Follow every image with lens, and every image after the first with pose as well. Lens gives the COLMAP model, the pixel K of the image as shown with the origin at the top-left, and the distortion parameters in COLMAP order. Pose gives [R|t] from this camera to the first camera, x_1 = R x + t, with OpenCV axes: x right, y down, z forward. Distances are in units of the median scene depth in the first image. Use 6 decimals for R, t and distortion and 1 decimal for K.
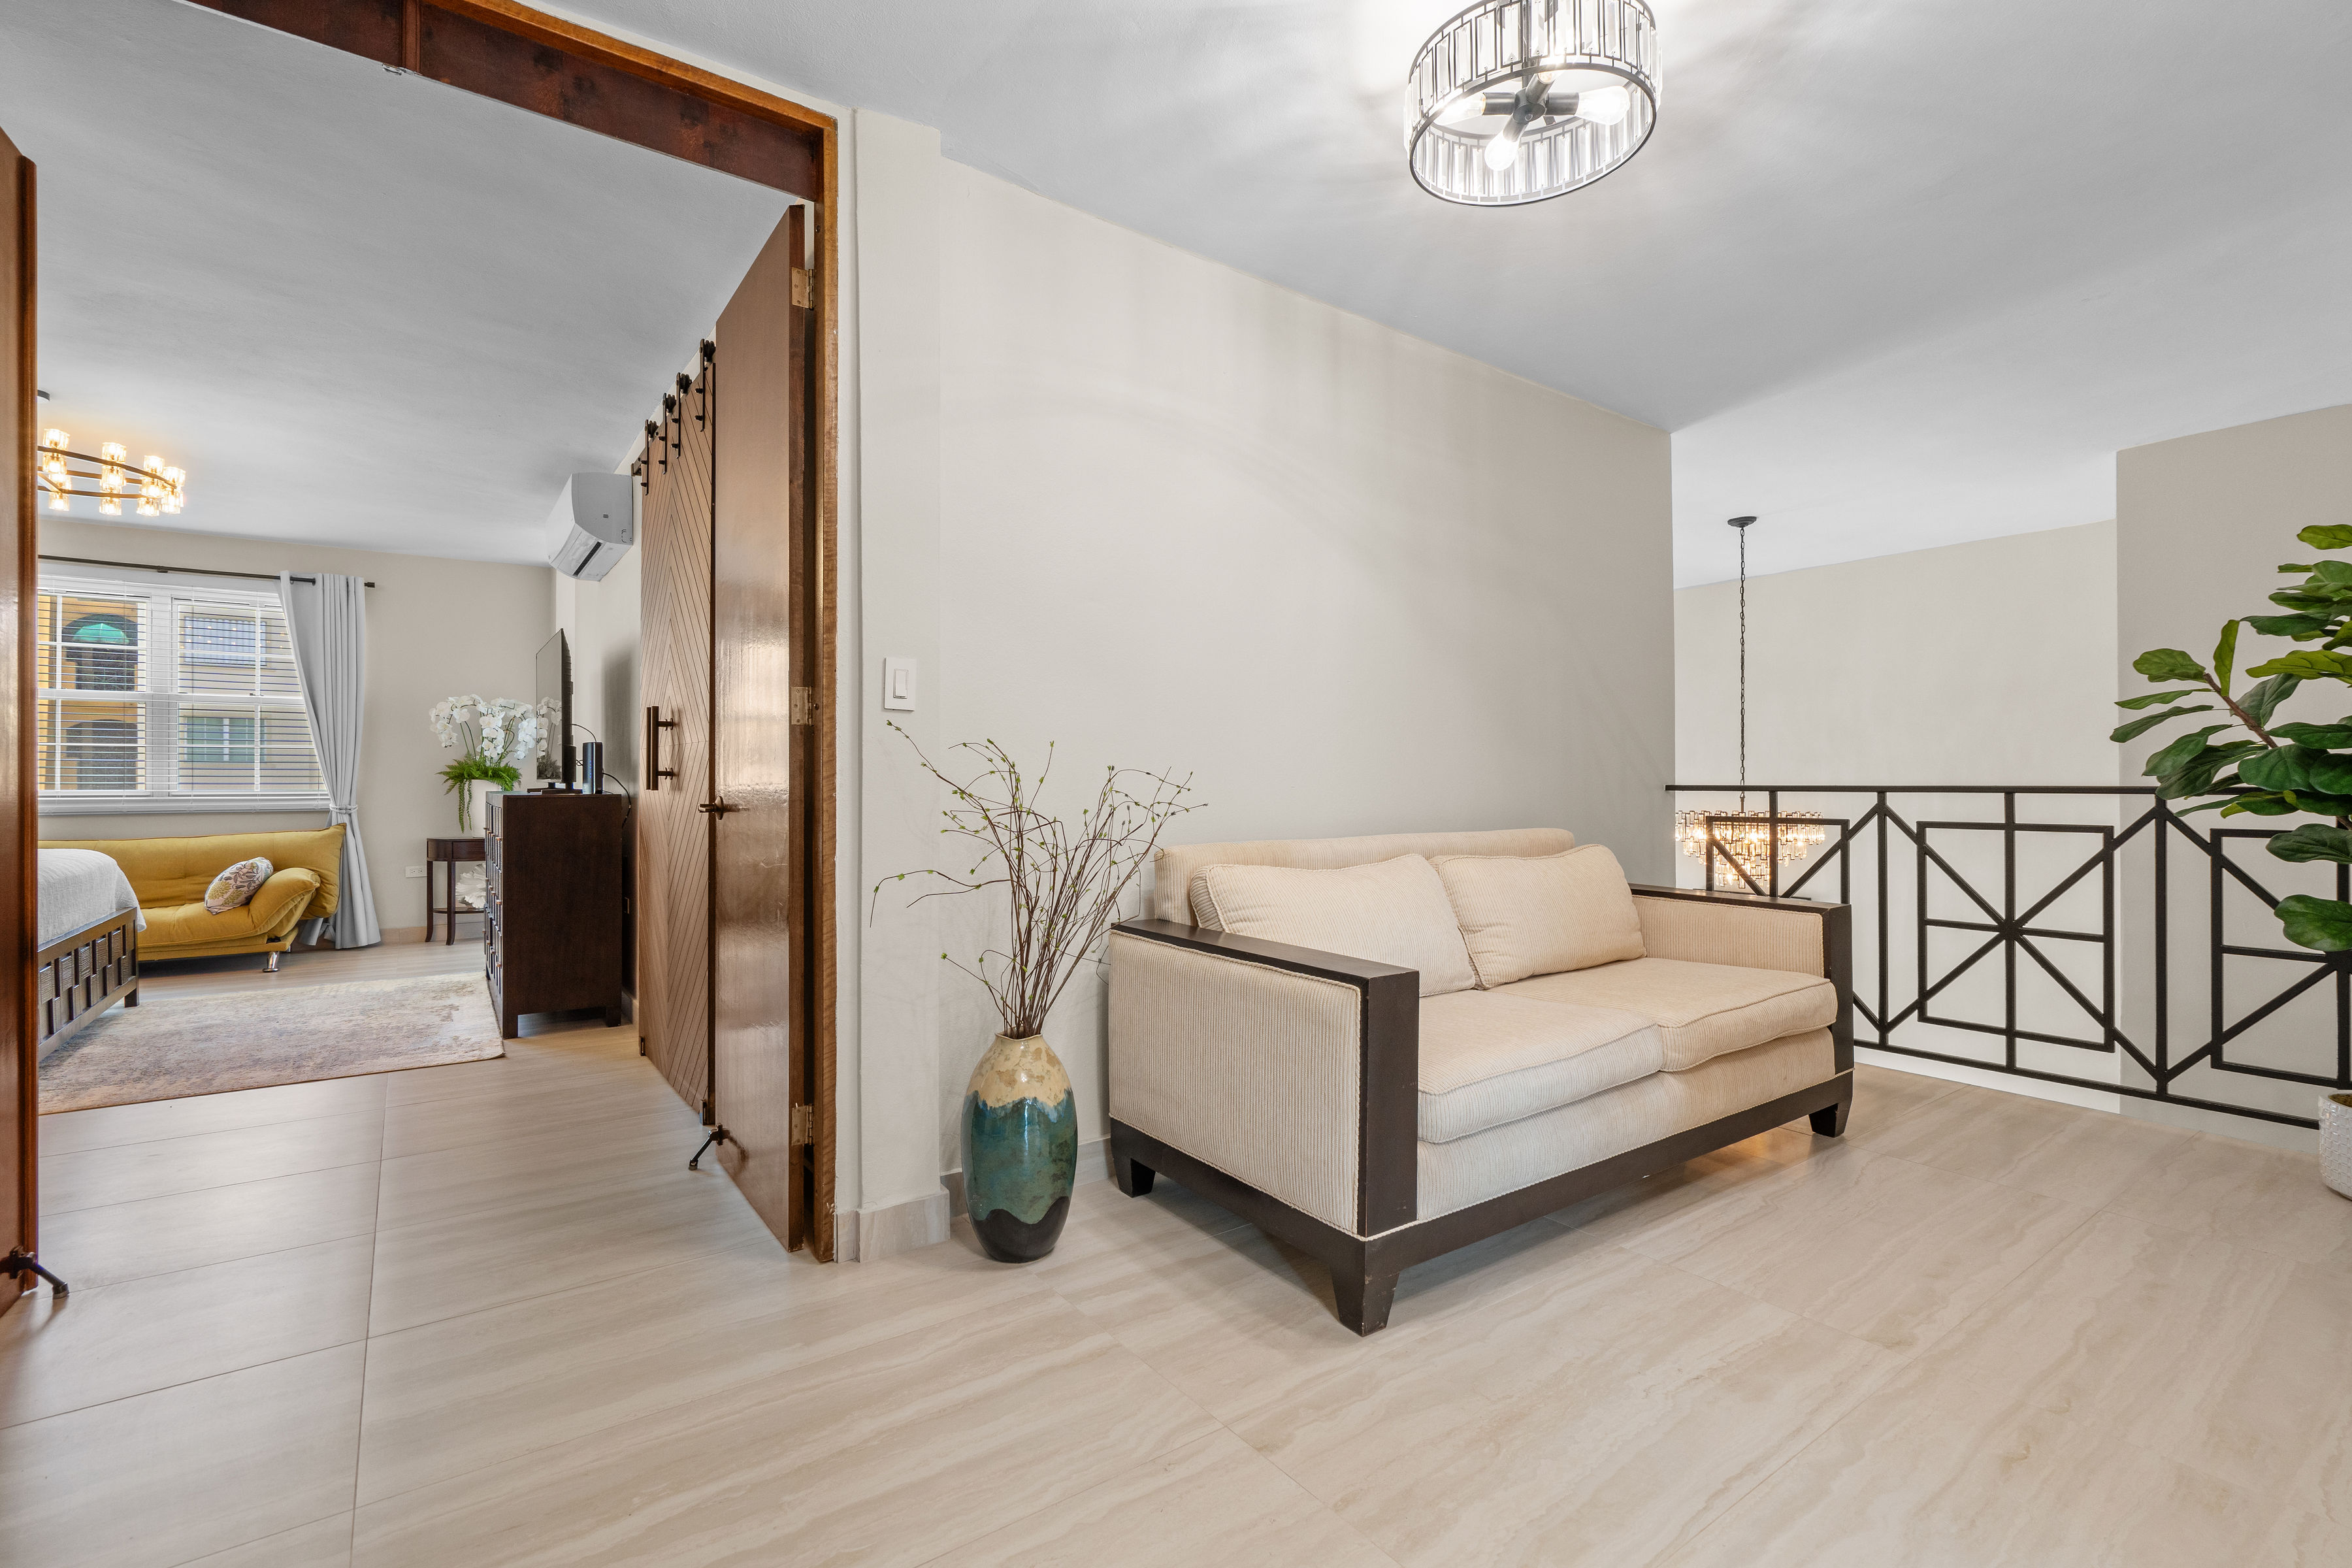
lens RADIAL K [[1075.5, 0, 1162.0], [0, 1075.5, 784.7], [0, 0, 1]] dist [-0.002989, 0.001995]
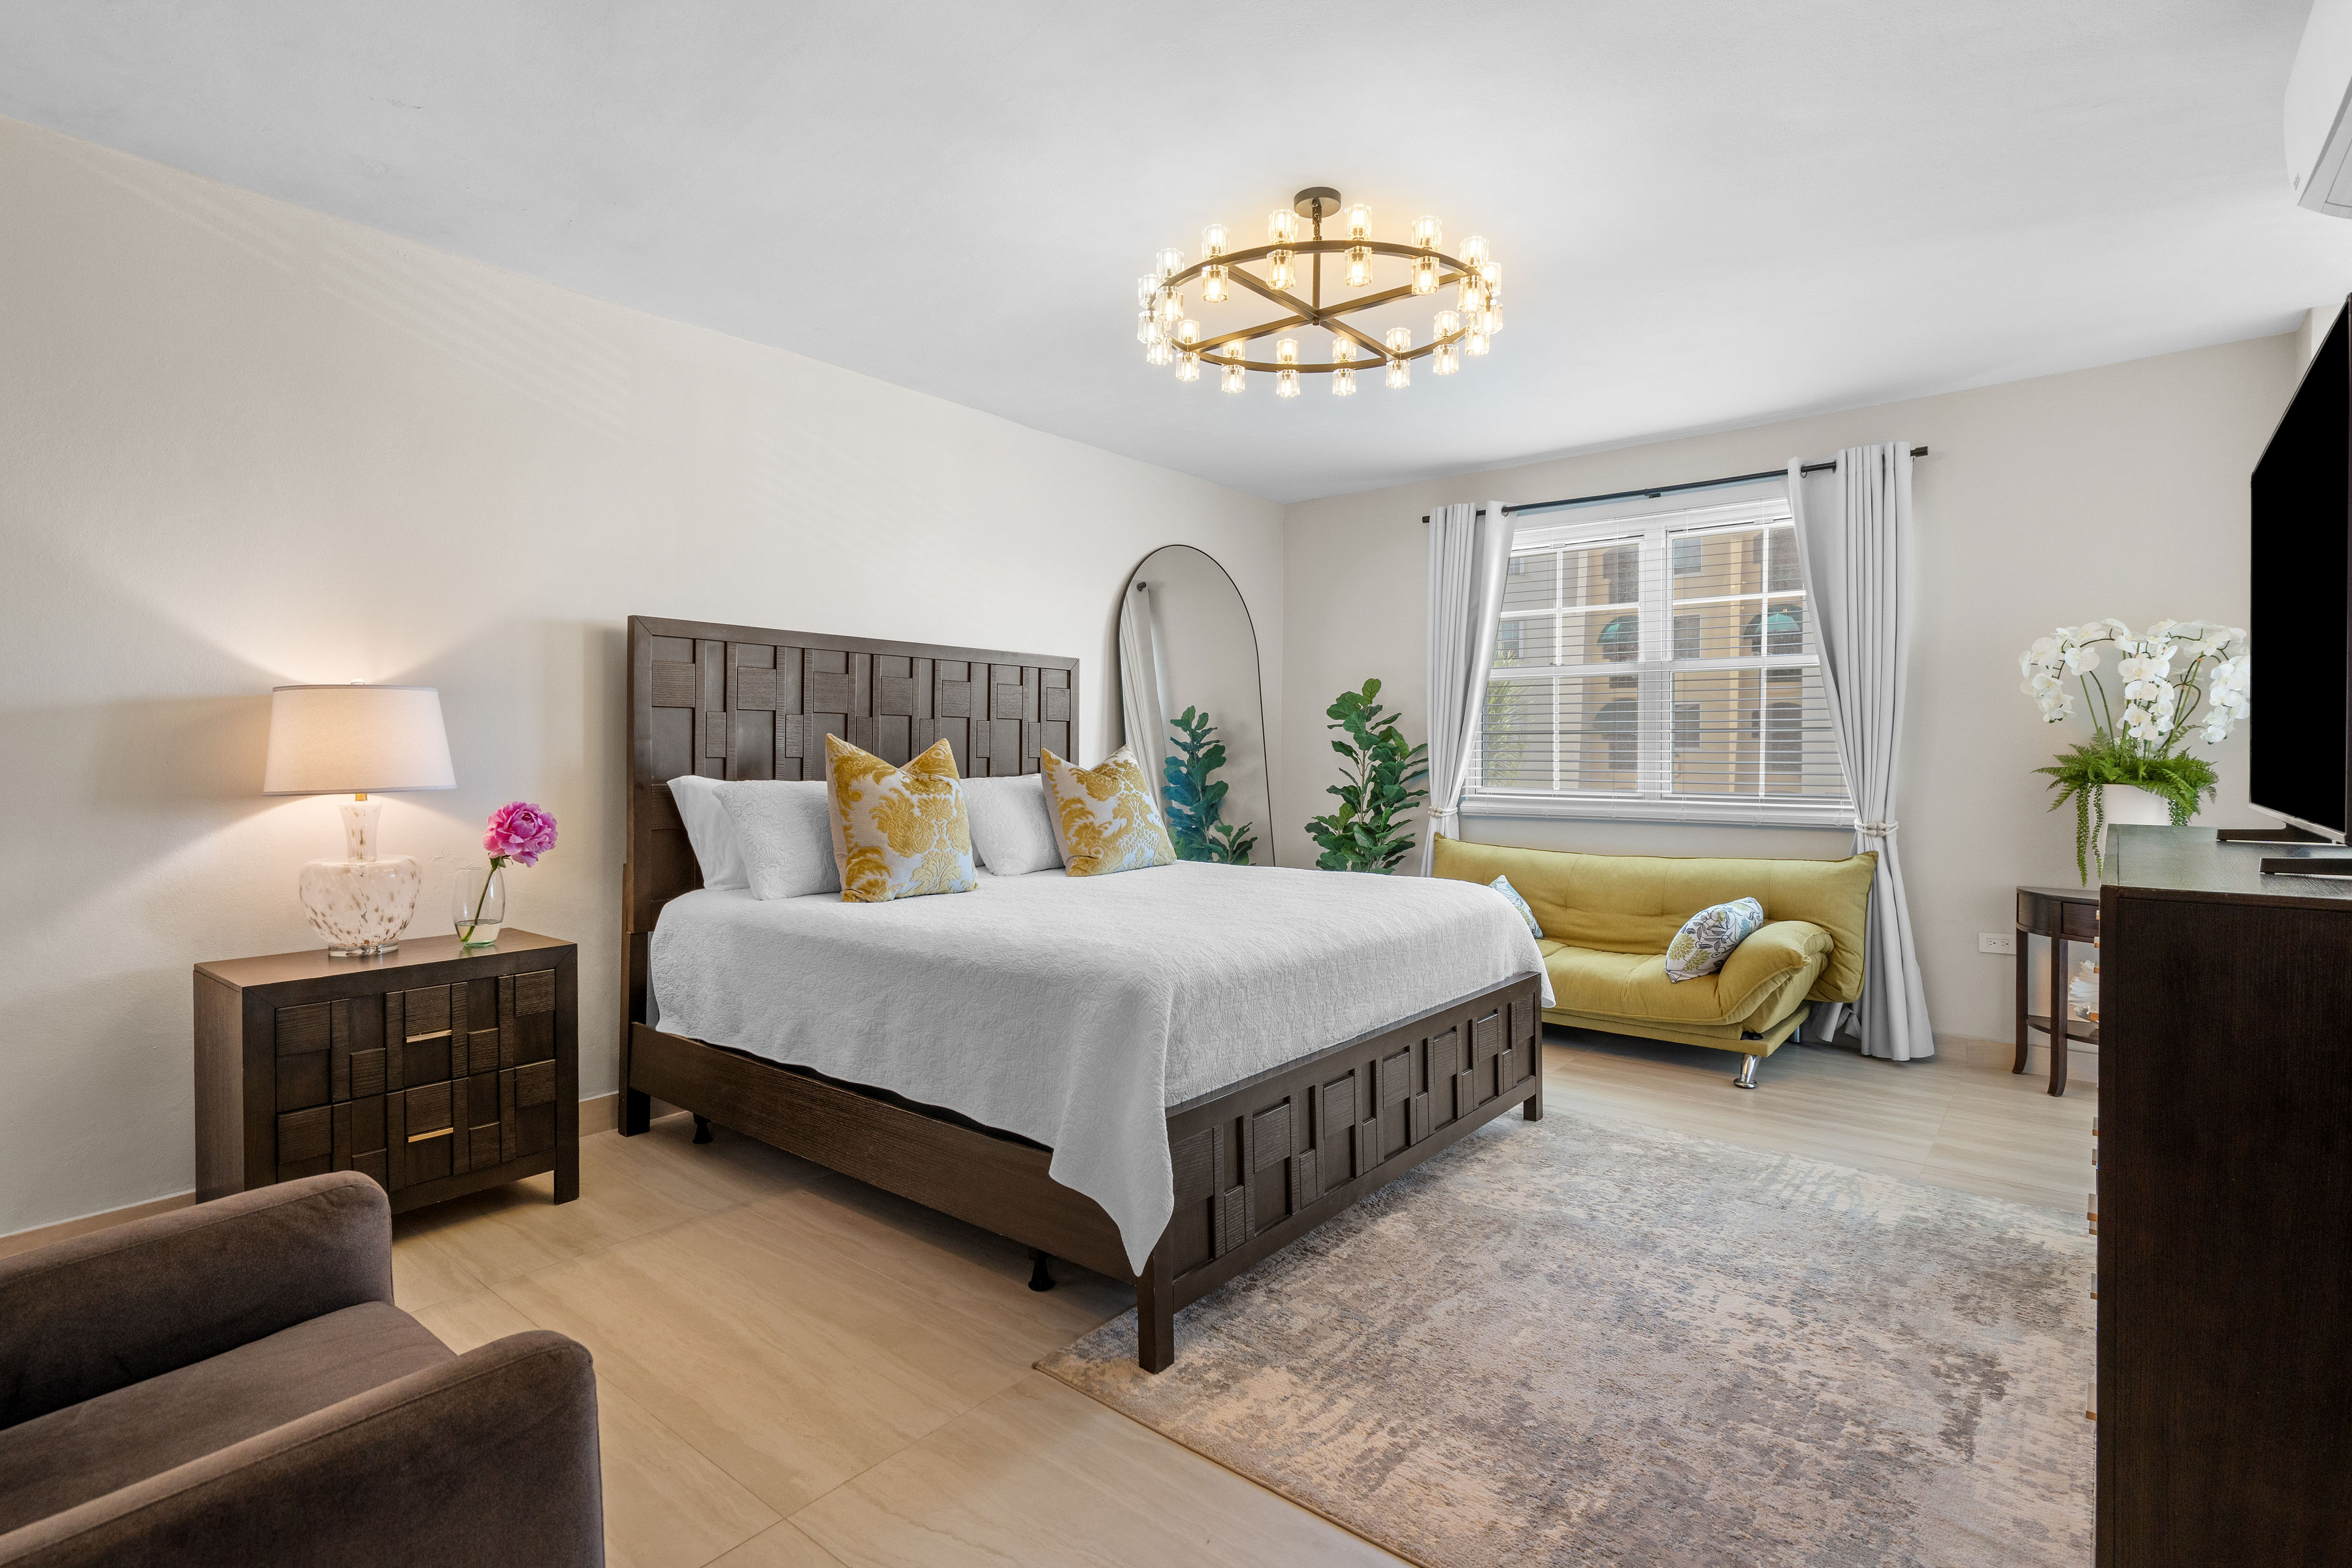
lens RADIAL K [[1129.7, 0, 1159.5], [0, 1129.7, 760.1], [0, 0, 1]] dist [-0.000823, 0.000597]
pose [[0.261527, 0.007959, -0.965163, -0.248927], [-0.002812, 0.999968, 0.007484, -0.019845], [0.965192, 0.000757, 0.261541, 0.440497]]
